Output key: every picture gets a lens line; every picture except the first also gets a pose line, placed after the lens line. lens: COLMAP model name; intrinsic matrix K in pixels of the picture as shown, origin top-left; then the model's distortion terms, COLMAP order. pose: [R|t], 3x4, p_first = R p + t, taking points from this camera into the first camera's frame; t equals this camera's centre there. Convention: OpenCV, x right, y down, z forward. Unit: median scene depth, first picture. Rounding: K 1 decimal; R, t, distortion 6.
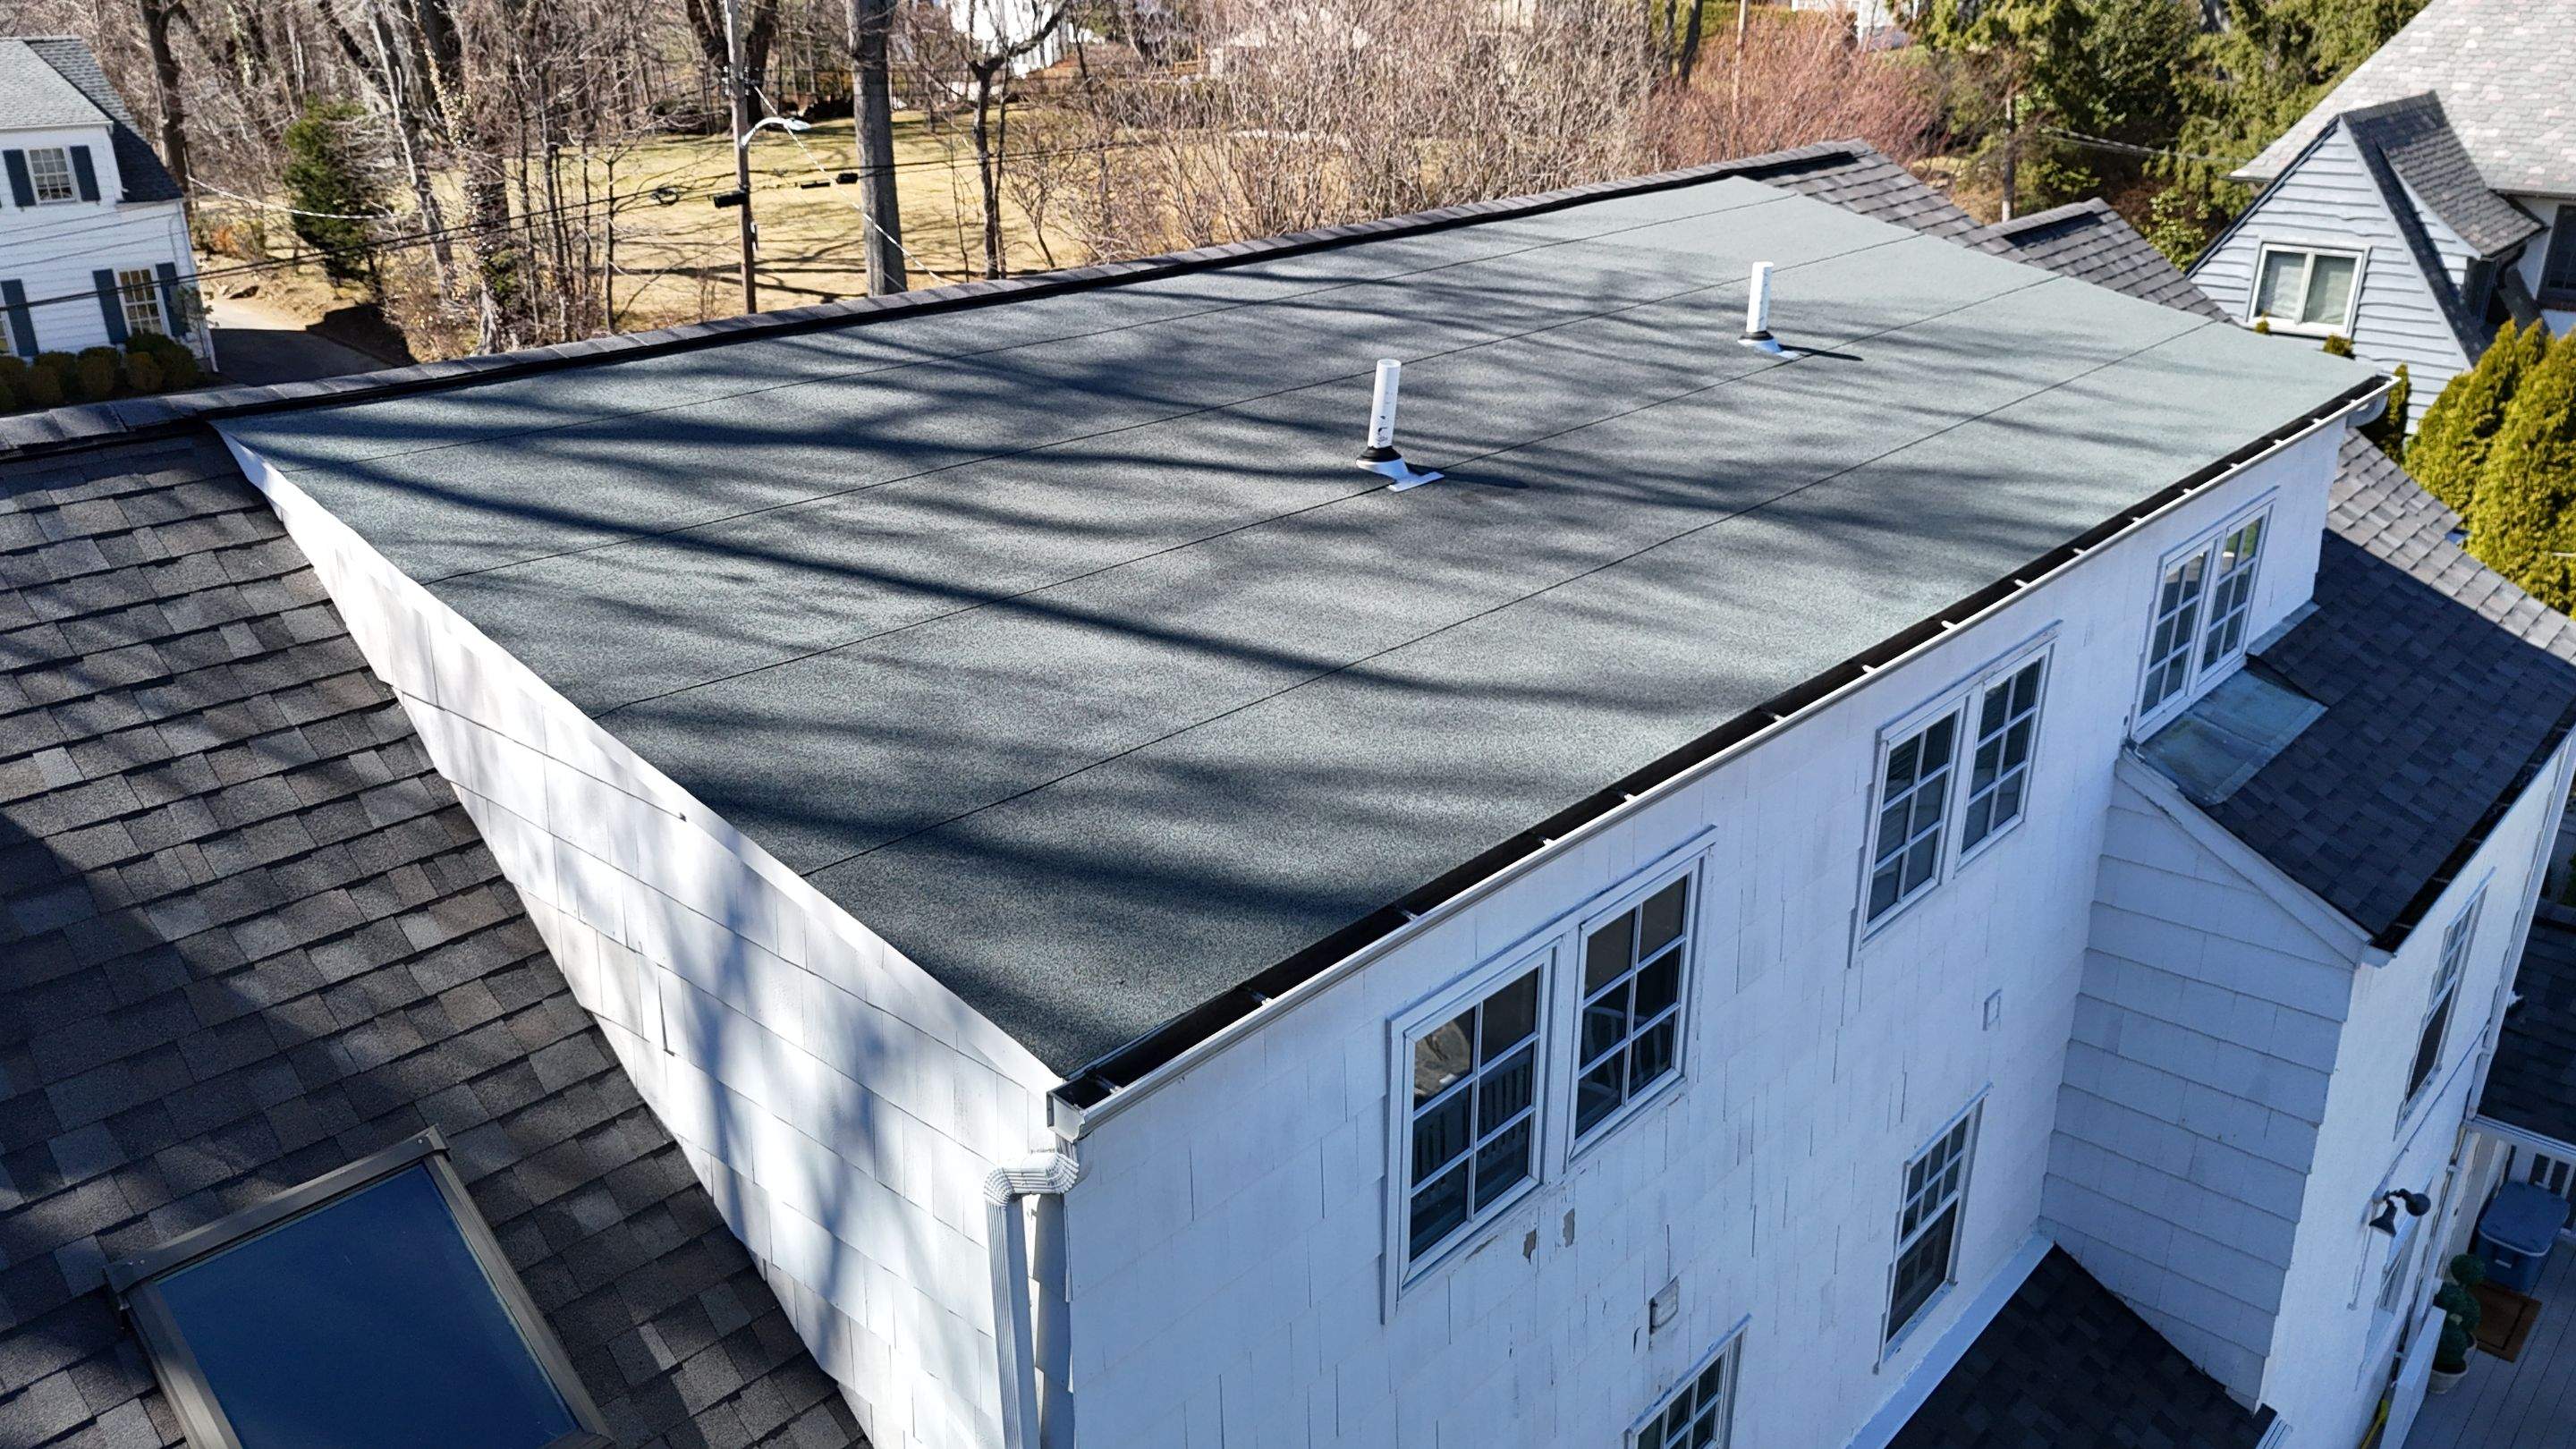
lens RADIAL K [[1904.0, 0, 1334.5], [0, 1904.0, 649.9], [0, 0, 1]] dist [0.061486, -0.034438]
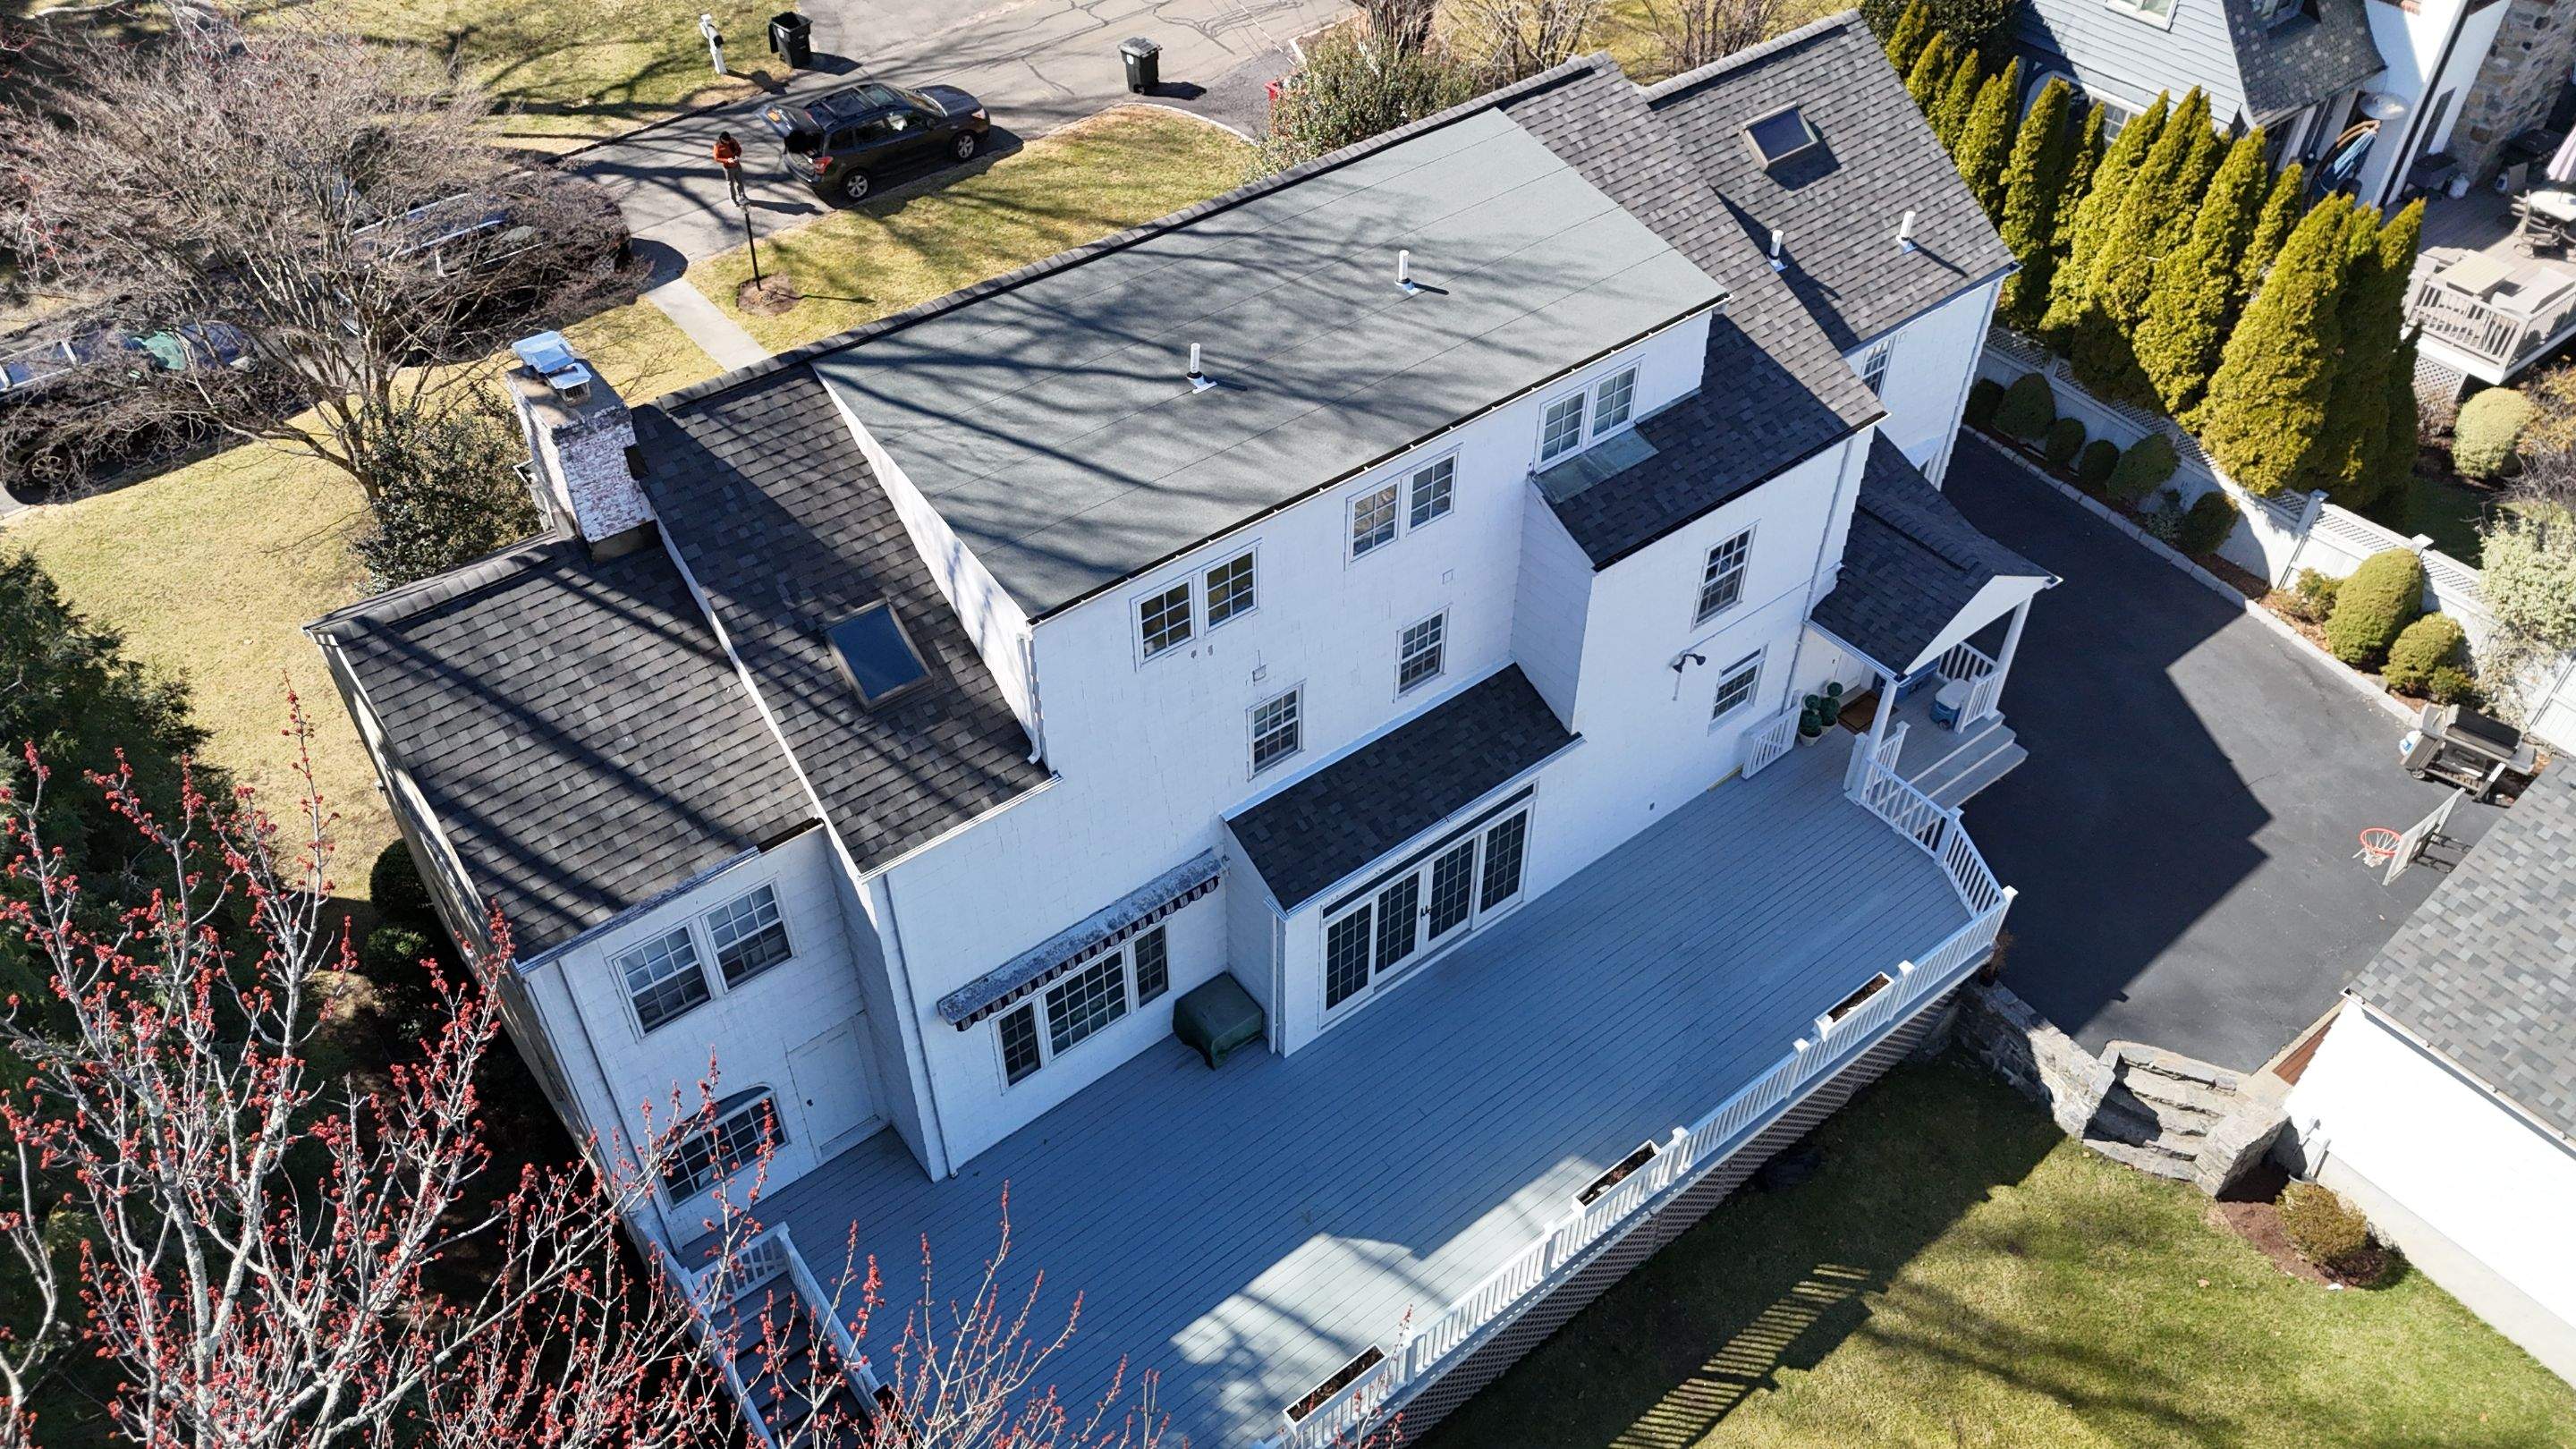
lens RADIAL K [[1904.0, 0, 1284.6], [0, 1904.0, 724.1], [0, 0, 1]] dist [0.061486, -0.034438]
pose [[0.982219, 0.125498, -0.139626, 0.720359], [-0.059497, 0.913479, 0.402512, -0.903243], [0.178060, -0.387048, 0.904704, -1.978086]]
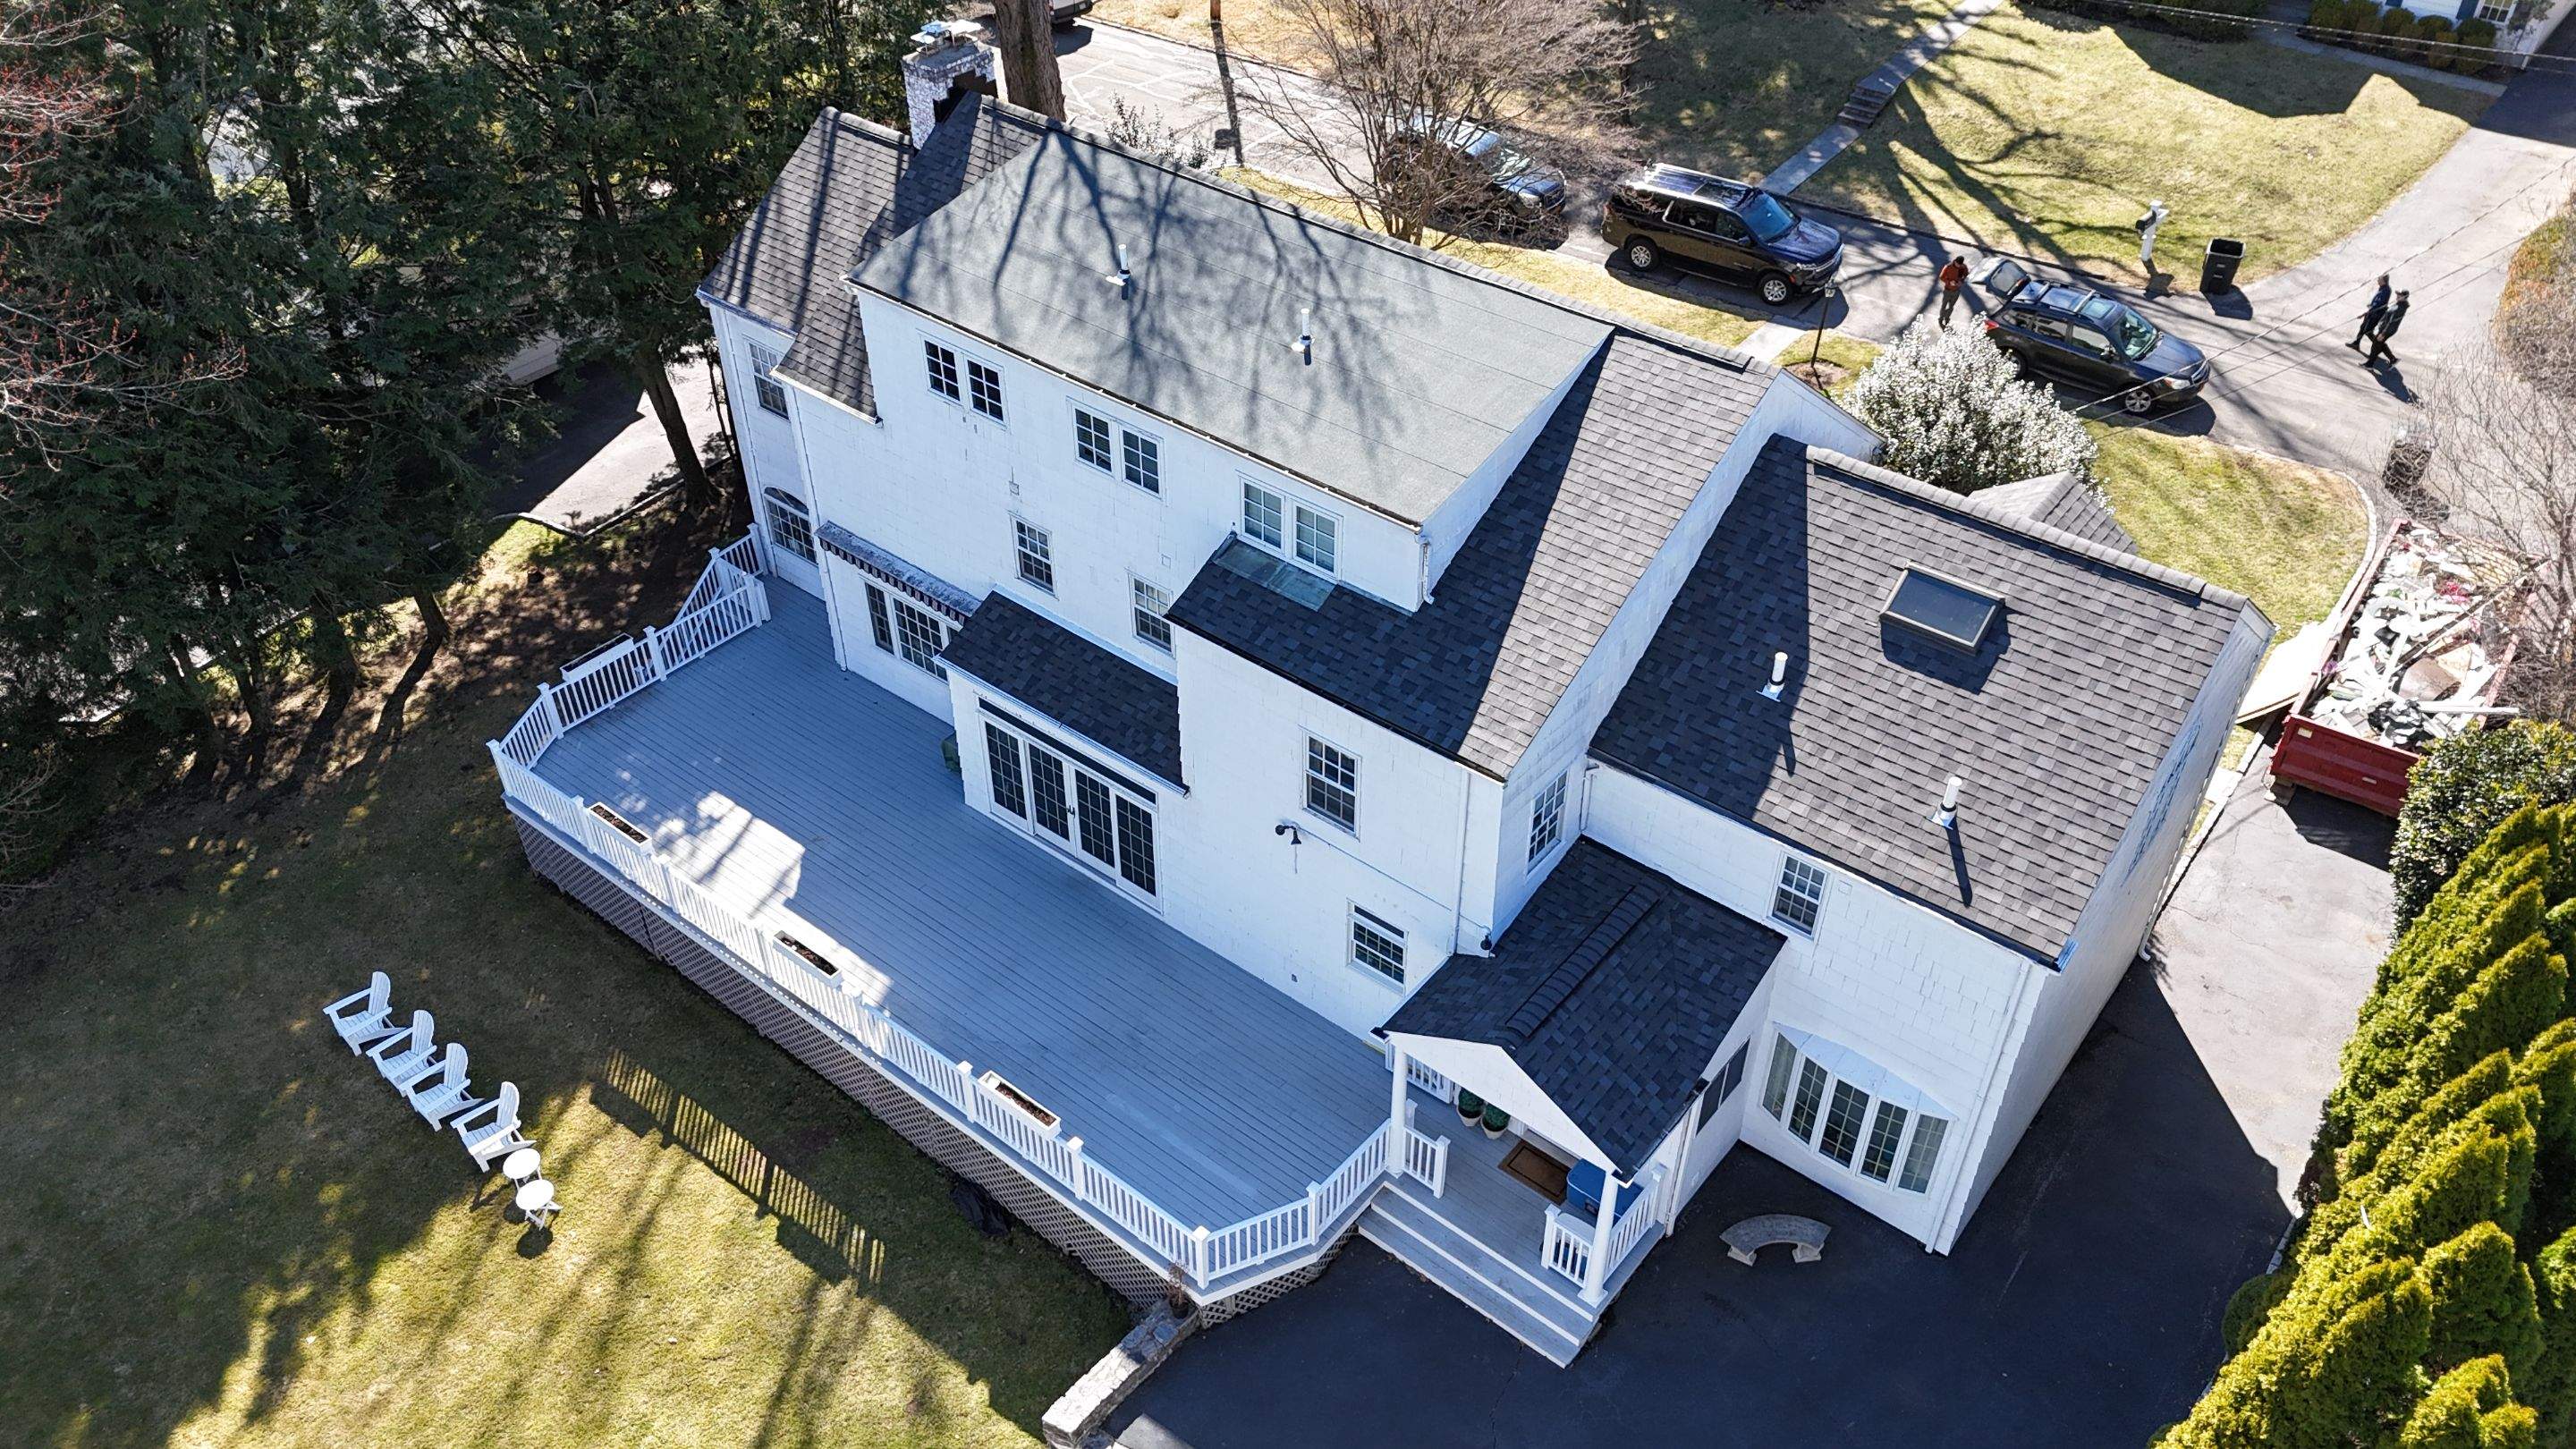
lens RADIAL K [[1904.0, 0, 1286.1], [0, 1904.0, 719.2], [0, 0, 1]] dist [0.061486, -0.034438]
pose [[0.042582, 0.626920, -0.777919, 3.833573], [-0.340719, 0.741061, 0.578566, -1.893704], [0.939200, 0.240416, 0.245160, 0.764896]]
